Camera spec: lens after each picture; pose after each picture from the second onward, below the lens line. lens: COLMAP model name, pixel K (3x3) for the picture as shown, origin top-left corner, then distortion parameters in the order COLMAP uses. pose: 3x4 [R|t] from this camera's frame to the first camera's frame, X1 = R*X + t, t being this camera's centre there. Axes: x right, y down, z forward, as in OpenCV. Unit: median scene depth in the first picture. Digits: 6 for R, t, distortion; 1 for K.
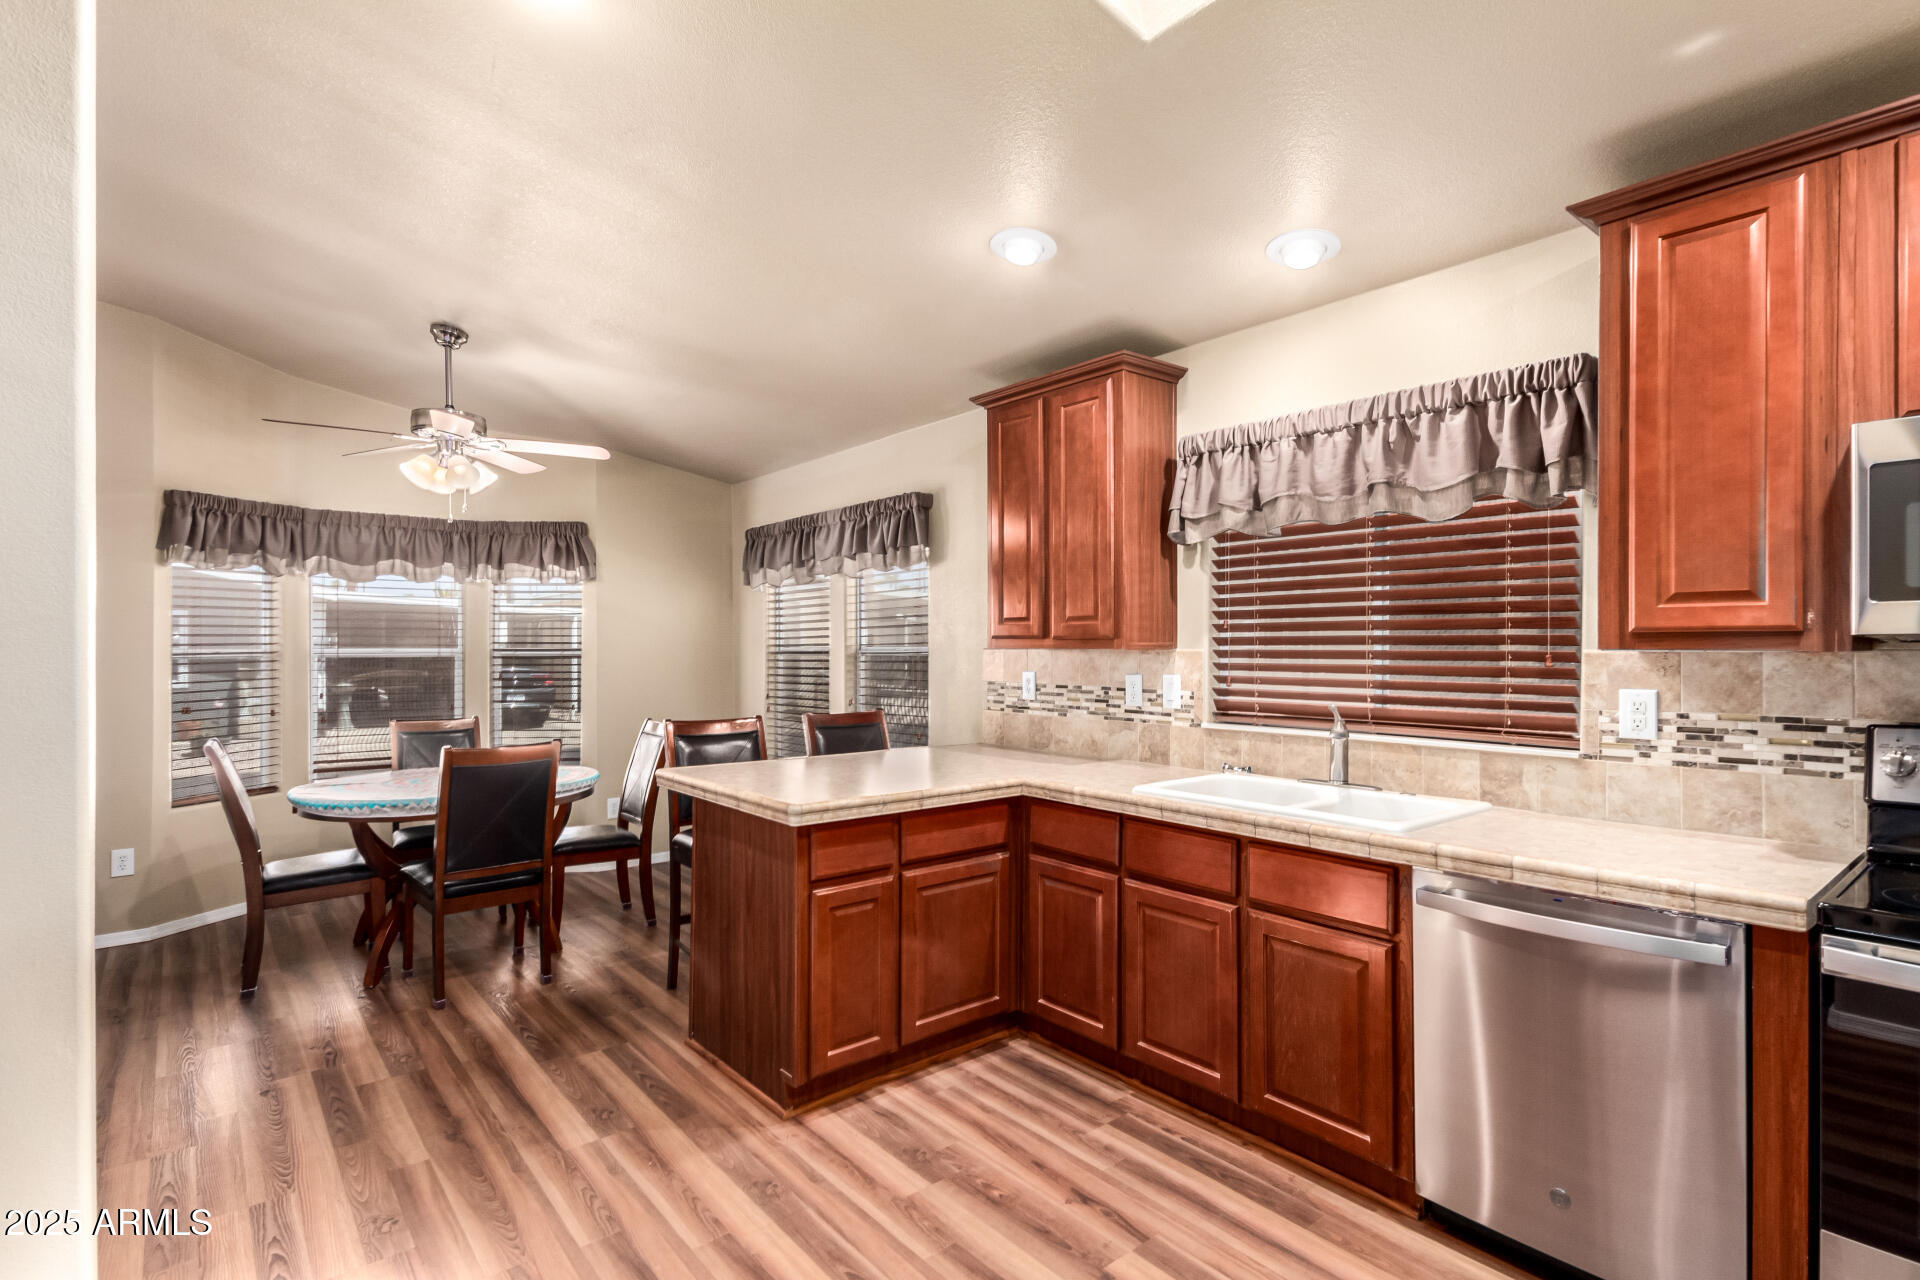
lens RADIAL K [[935.1, 0, 960.7], [0, 935.1, 647.9], [0, 0, 1]] dist [0.005801, -0.000489]
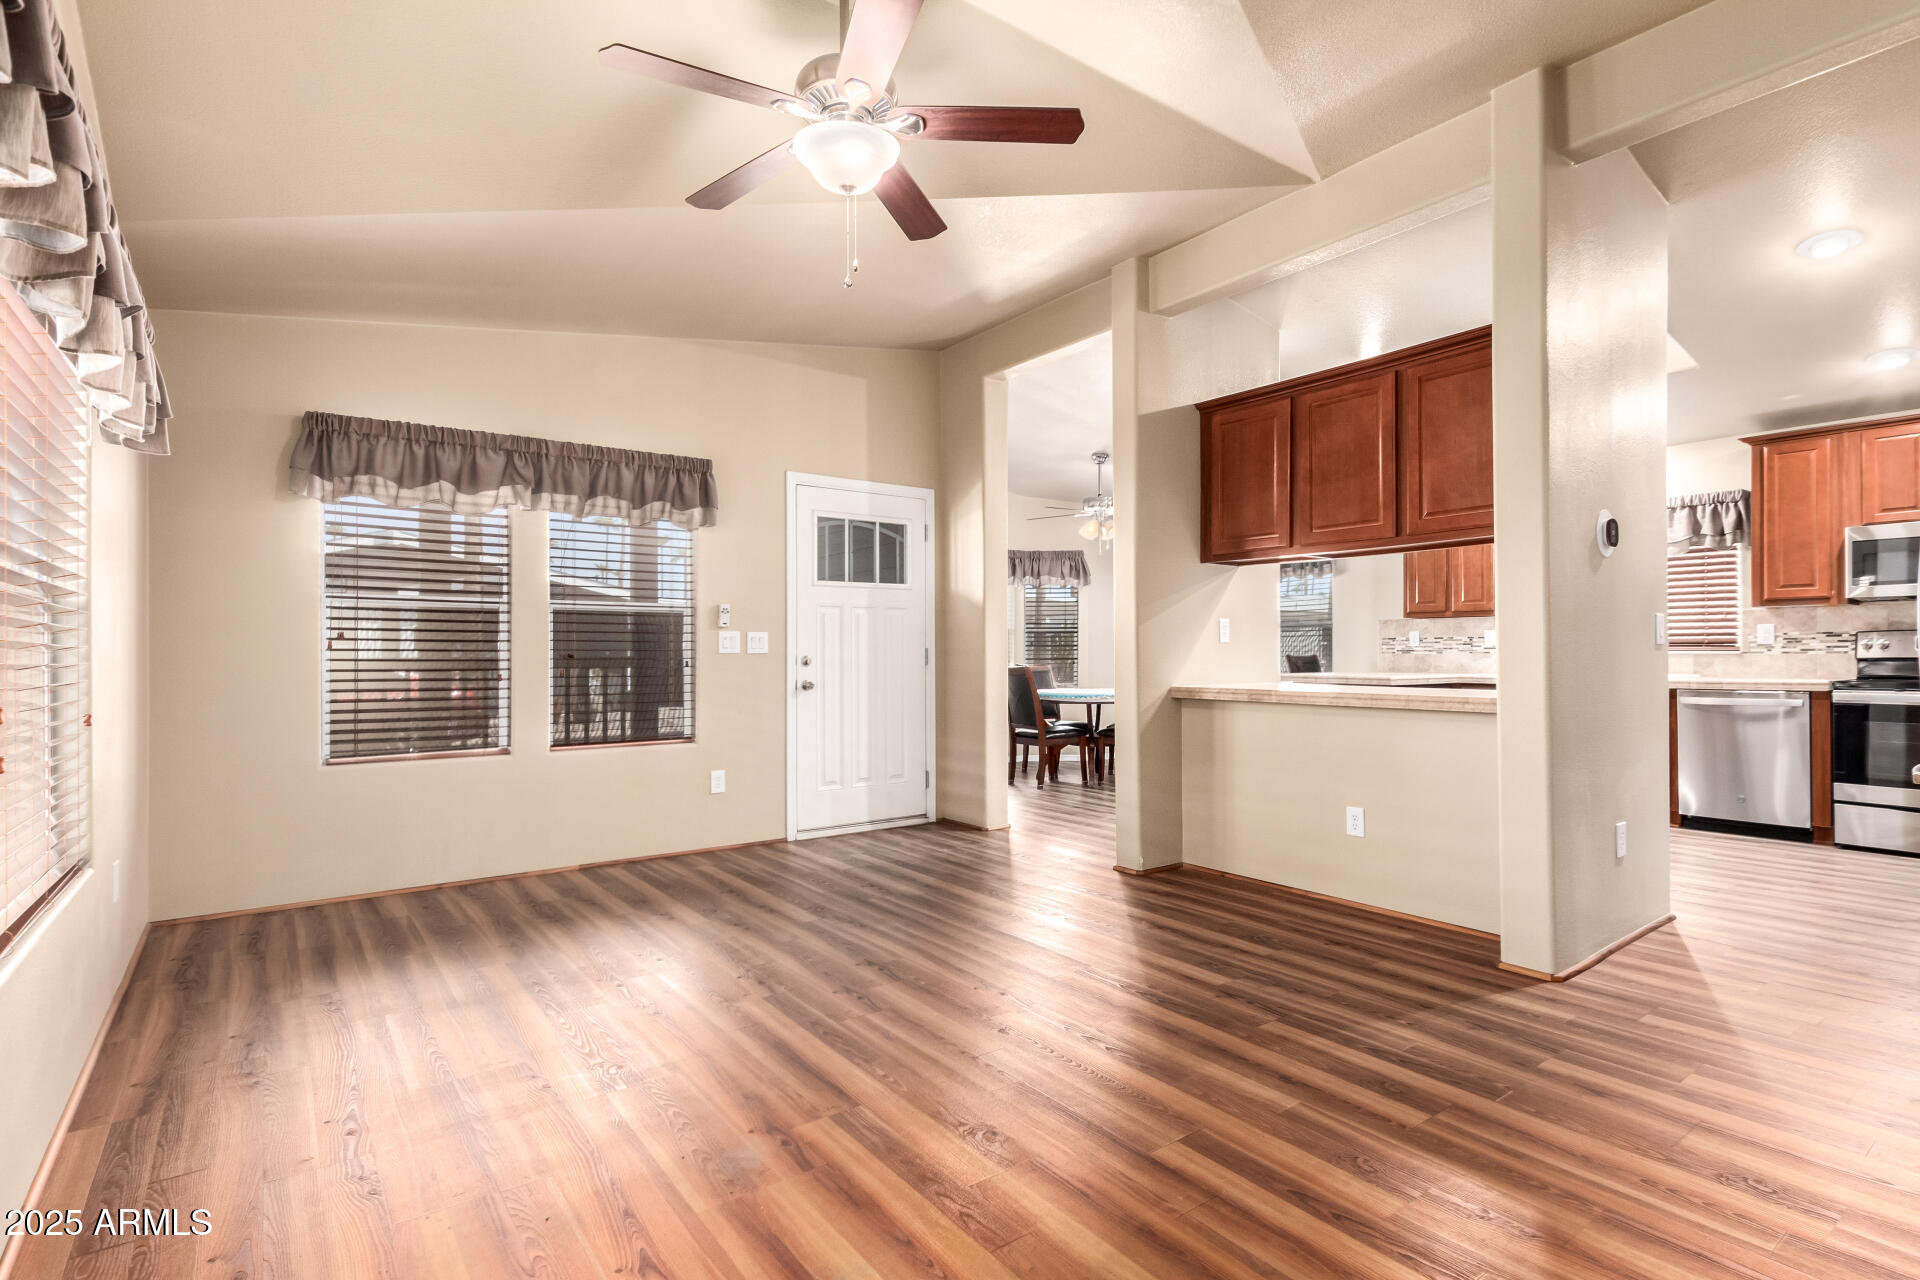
lens RADIAL K [[931.1, 0, 964.6], [0, 931.1, 648.7], [0, 0, 1]] dist [0.035002, -0.016546]
pose [[0.998904, -0.001867, -0.046766, -0.961120], [0.001558, 0.999977, -0.006656, 0.091962], [0.046778, 0.006576, 0.998884, -1.202848]]
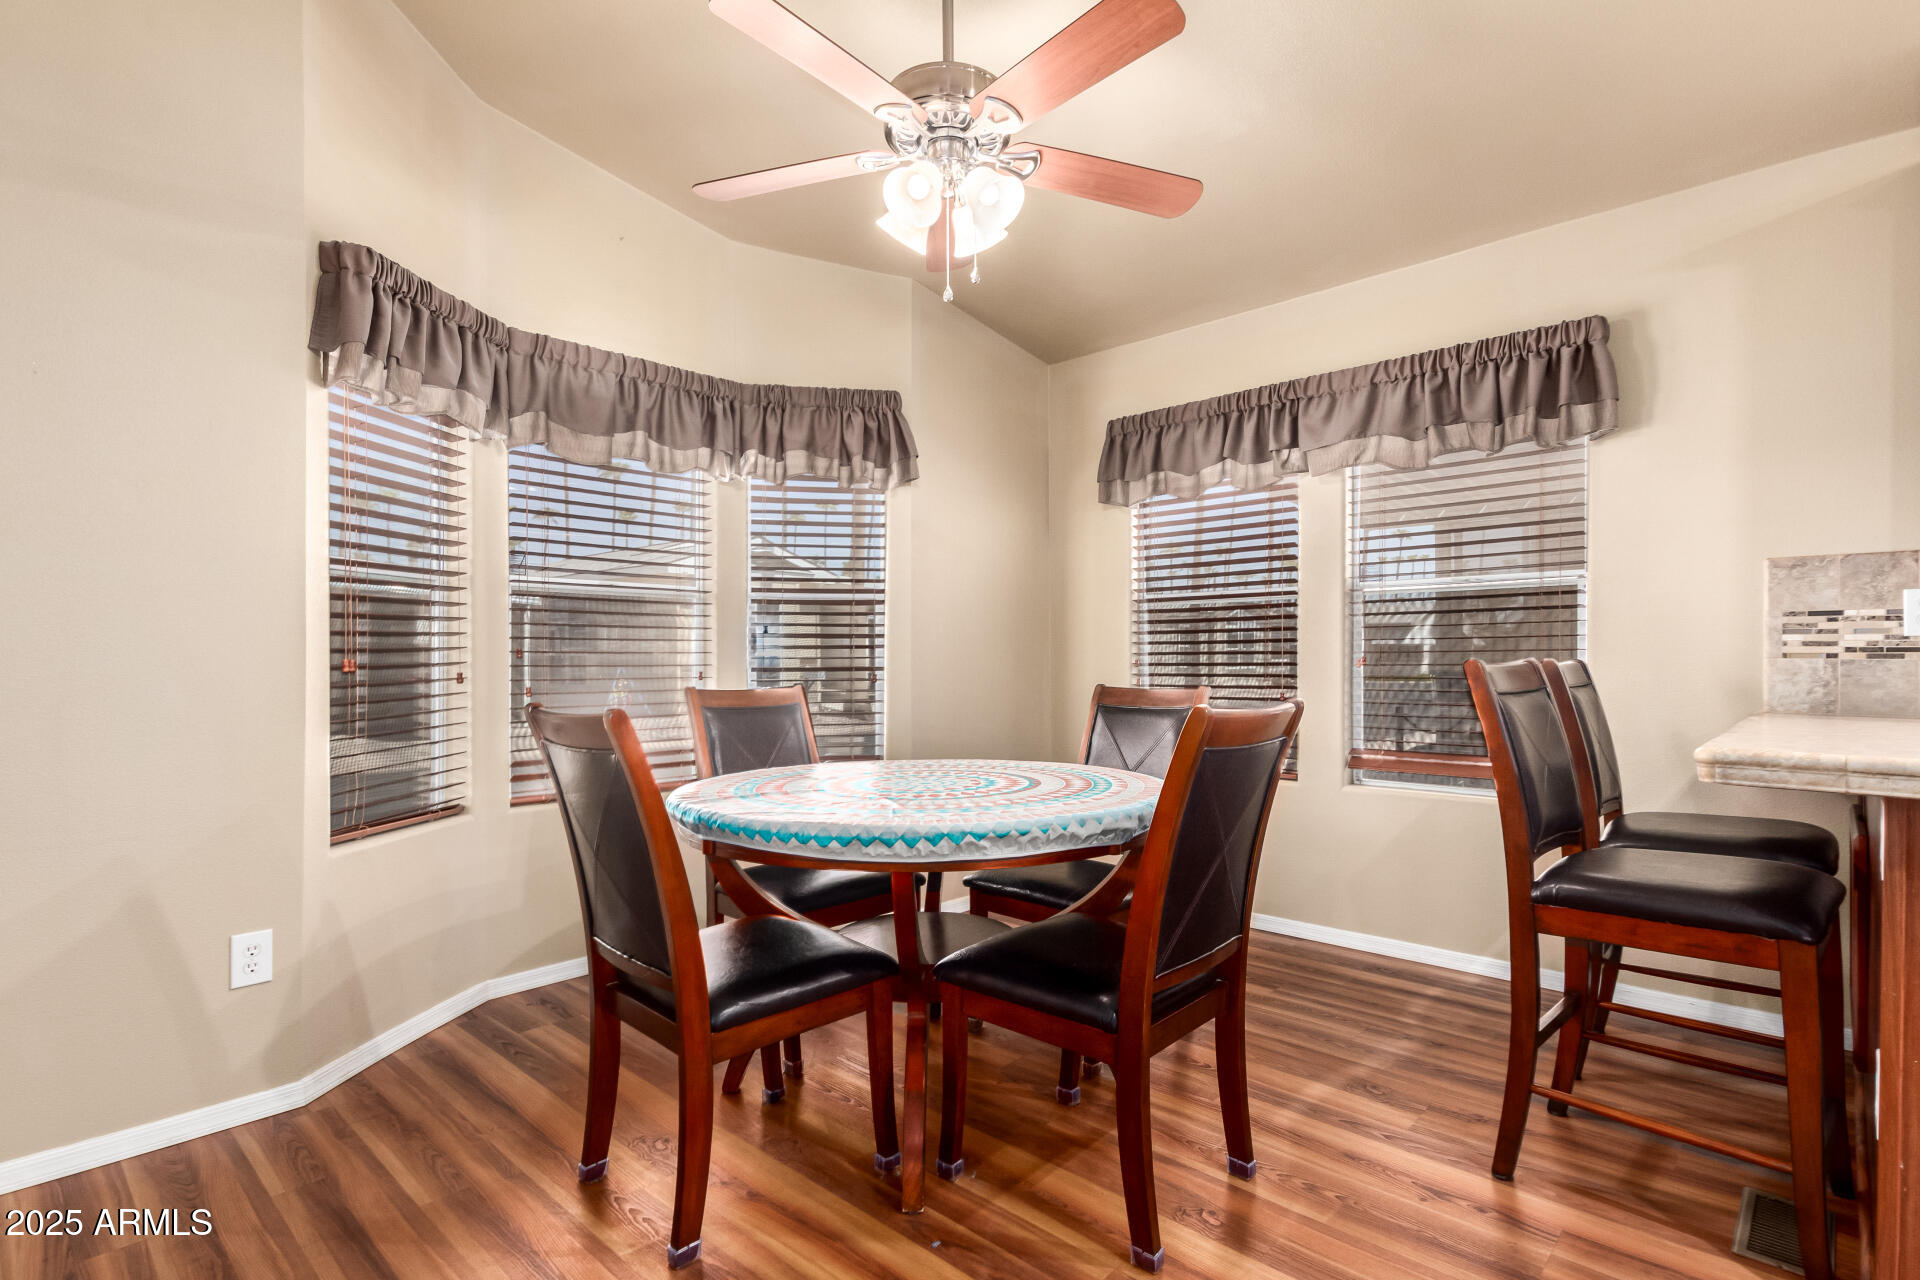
lens RADIAL K [[929.9, 0, 951.2], [0, 929.9, 664.1], [0, 0, 1]] dist [0.016658, -0.011689]
pose [[0.992417, -0.000497, 0.122915, -0.799112], [-0.000183, 0.999985, 0.005522, 0.091086], [-0.122916, -0.005503, 0.992402, 0.622195]]
